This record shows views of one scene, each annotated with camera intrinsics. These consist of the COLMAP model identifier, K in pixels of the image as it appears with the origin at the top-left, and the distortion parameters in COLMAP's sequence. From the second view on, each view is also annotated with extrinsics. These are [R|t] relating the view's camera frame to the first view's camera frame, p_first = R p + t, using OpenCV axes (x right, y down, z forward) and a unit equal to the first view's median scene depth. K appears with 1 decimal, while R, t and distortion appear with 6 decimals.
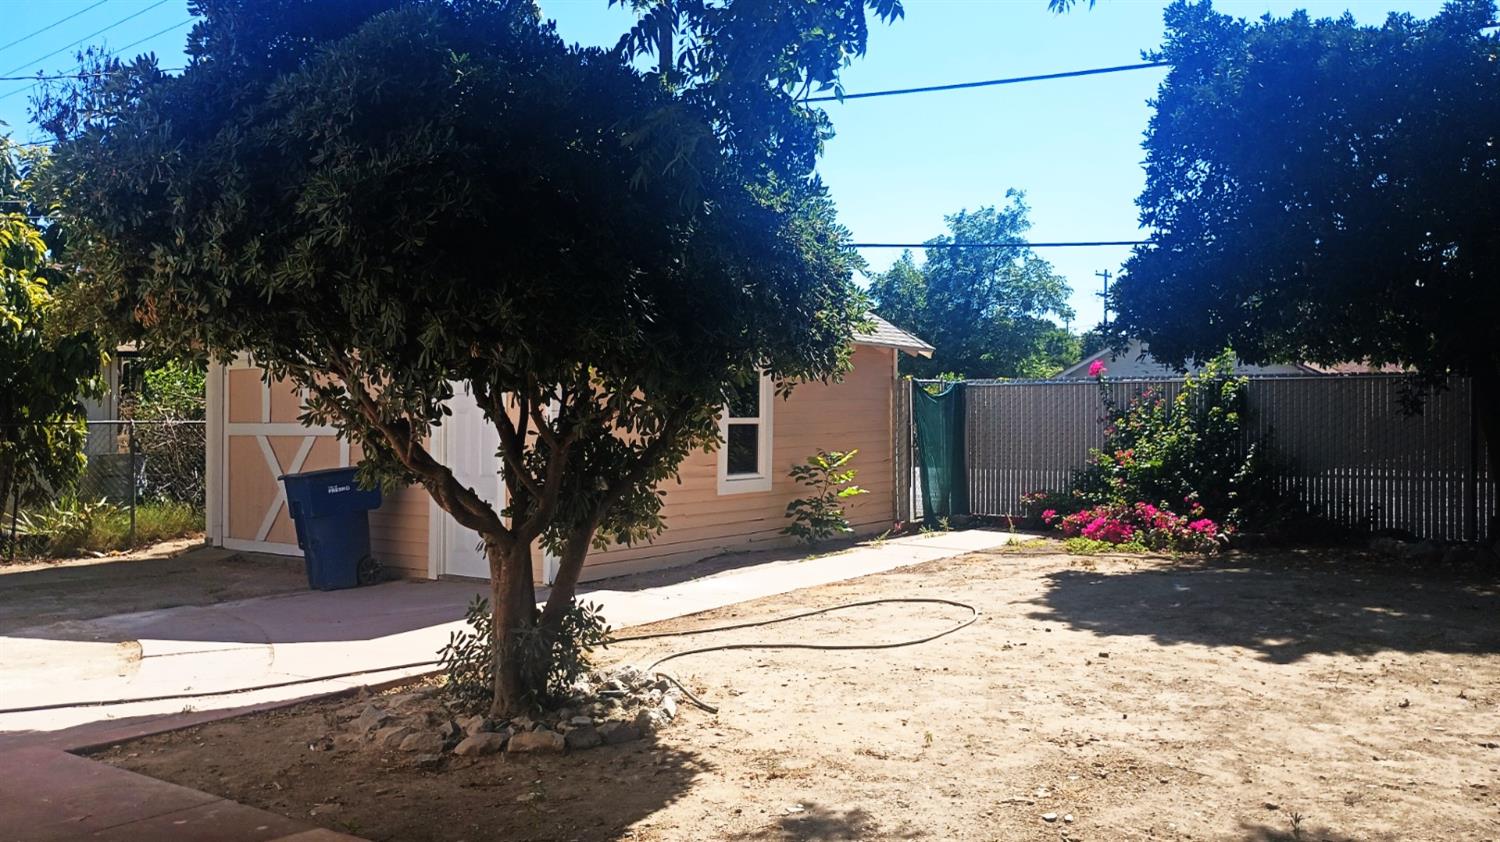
lens RADIAL K [[1236.2, 0, 728.1], [0, 1236.2, 399.1], [0, 0, 1]] dist [-0.013859, -0.010498]
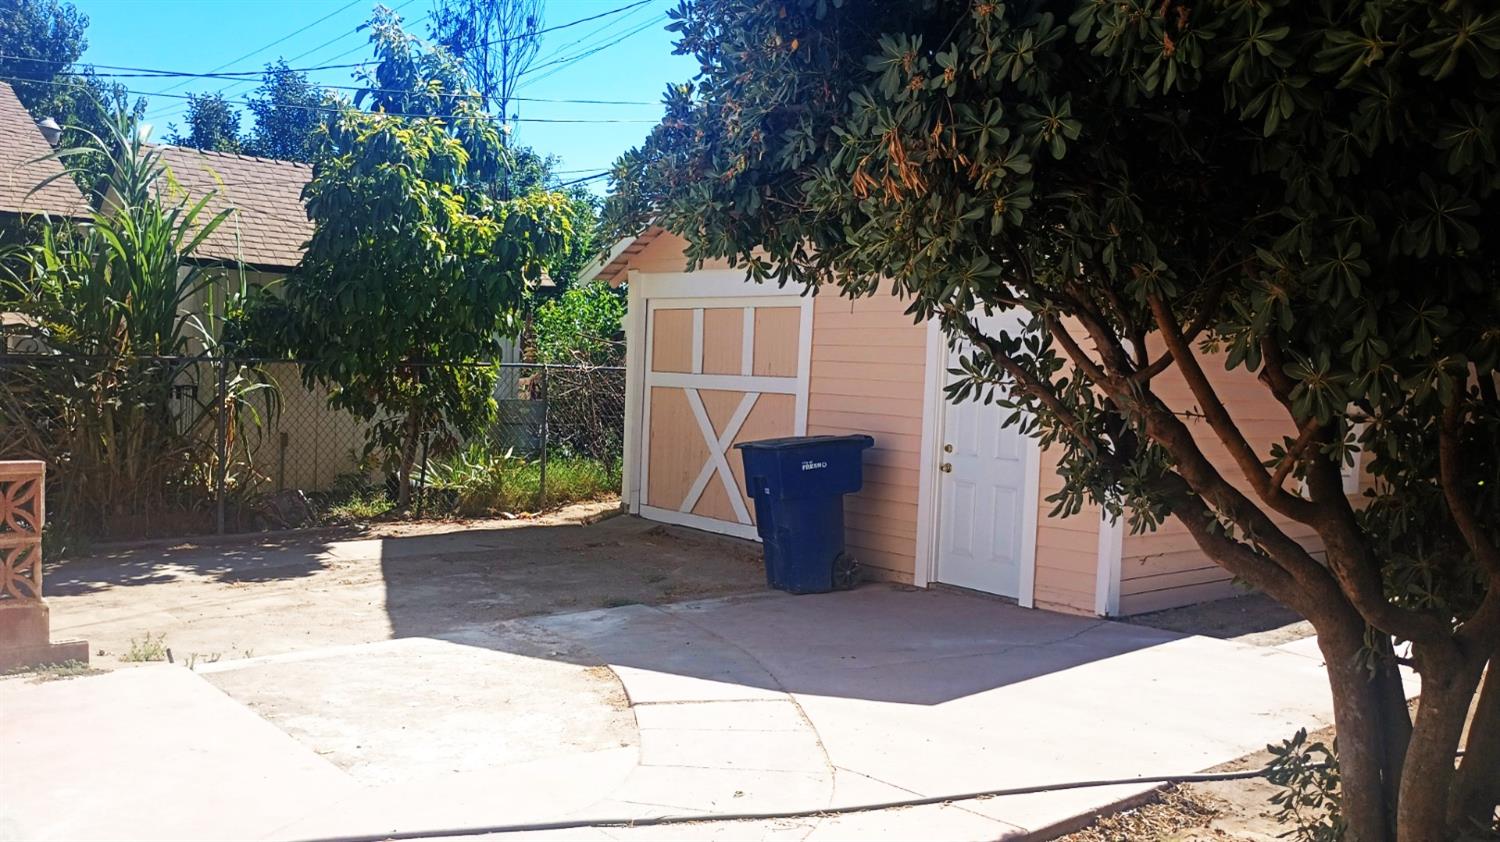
lens RADIAL K [[1359.2, 0, 750.0], [0, 1359.2, 421.0], [0, 0, 1]] dist [0.002447, -0.002465]
pose [[0.962762, 0.051792, -0.265342, -0.142785], [-0.038601, 0.997757, 0.054692, -0.000761], [0.267579, -0.042413, 0.962602, 0.179816]]
